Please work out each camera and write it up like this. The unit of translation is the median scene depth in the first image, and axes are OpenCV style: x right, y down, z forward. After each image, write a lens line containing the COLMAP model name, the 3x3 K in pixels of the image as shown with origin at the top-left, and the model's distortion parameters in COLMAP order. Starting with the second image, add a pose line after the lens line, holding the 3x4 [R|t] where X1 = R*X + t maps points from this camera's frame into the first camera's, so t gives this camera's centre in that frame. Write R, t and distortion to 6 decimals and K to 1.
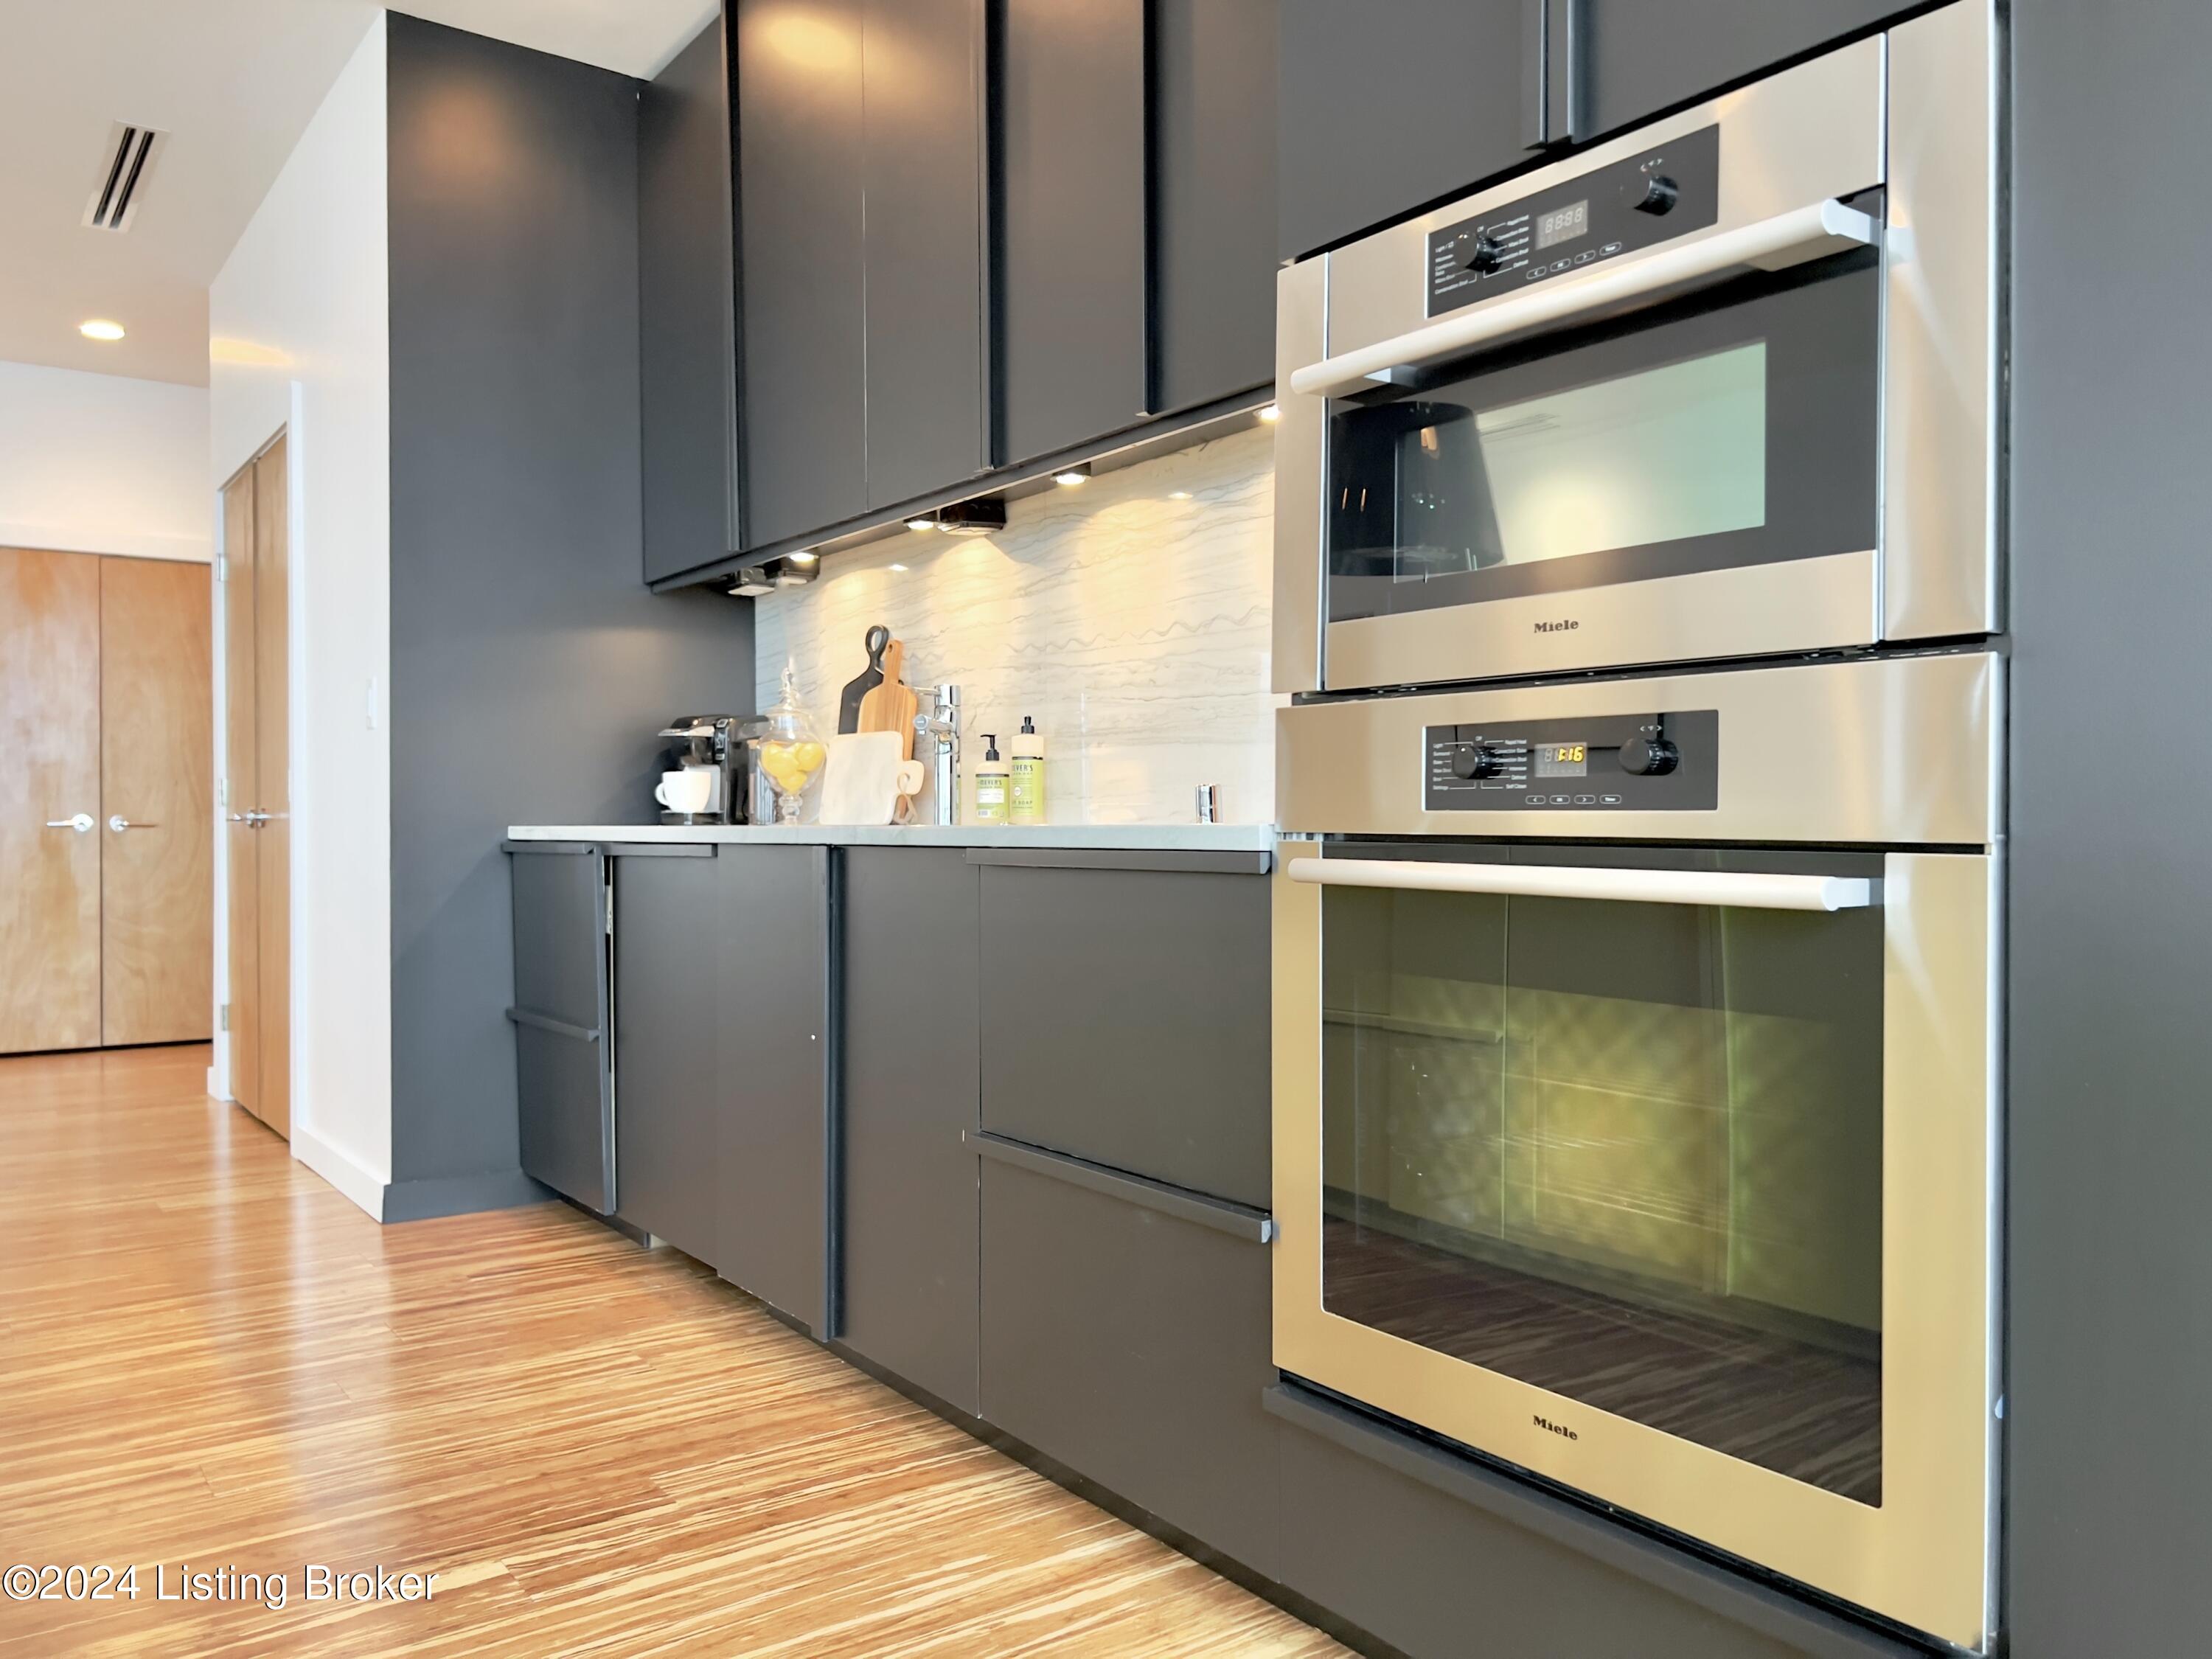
lens RADIAL K [[1675.9, 0, 1104.6], [0, 1675.9, 832.2], [0, 0, 1]] dist [-0.004449, -0.000812]
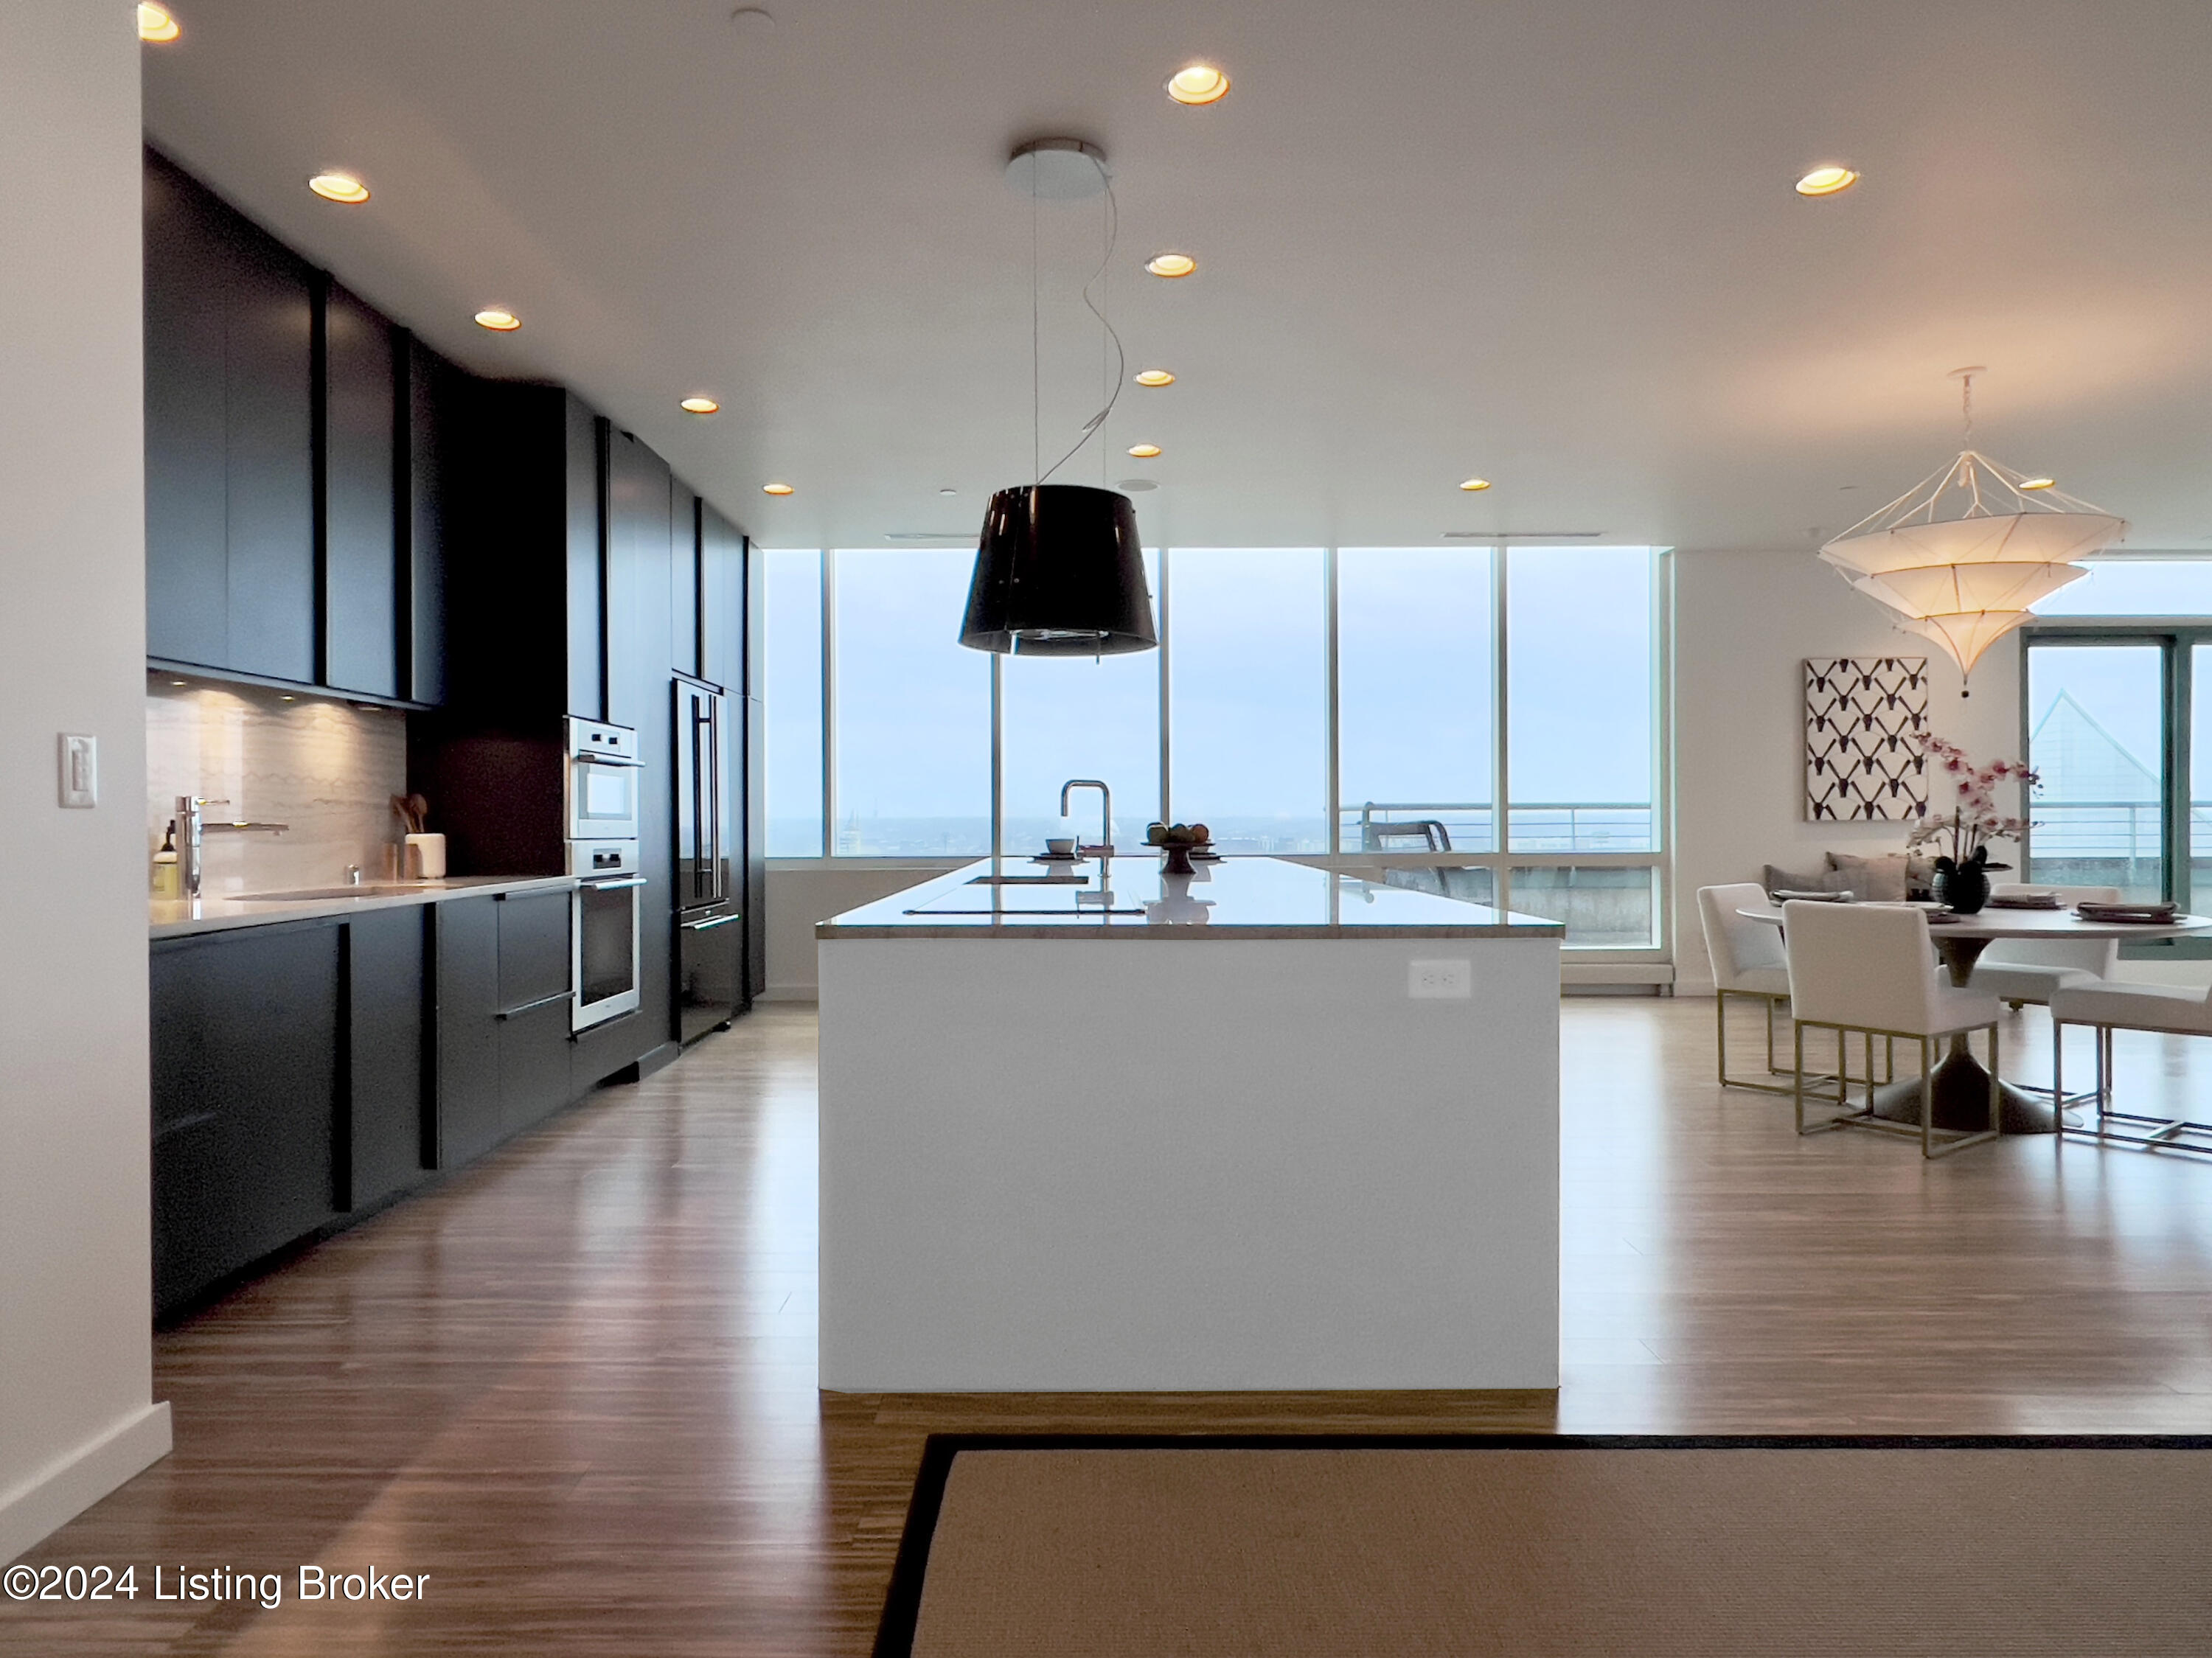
lens RADIAL K [[1392.7, 0, 1121.0], [0, 1392.7, 823.1], [0, 0, 1]] dist [0.008919, -0.002006]
pose [[-0.814242, 0.002157, 0.580521, -1.570027], [0.006668, 0.999962, 0.005638, -0.077952], [-0.580487, 0.008461, -0.814226, 1.699580]]
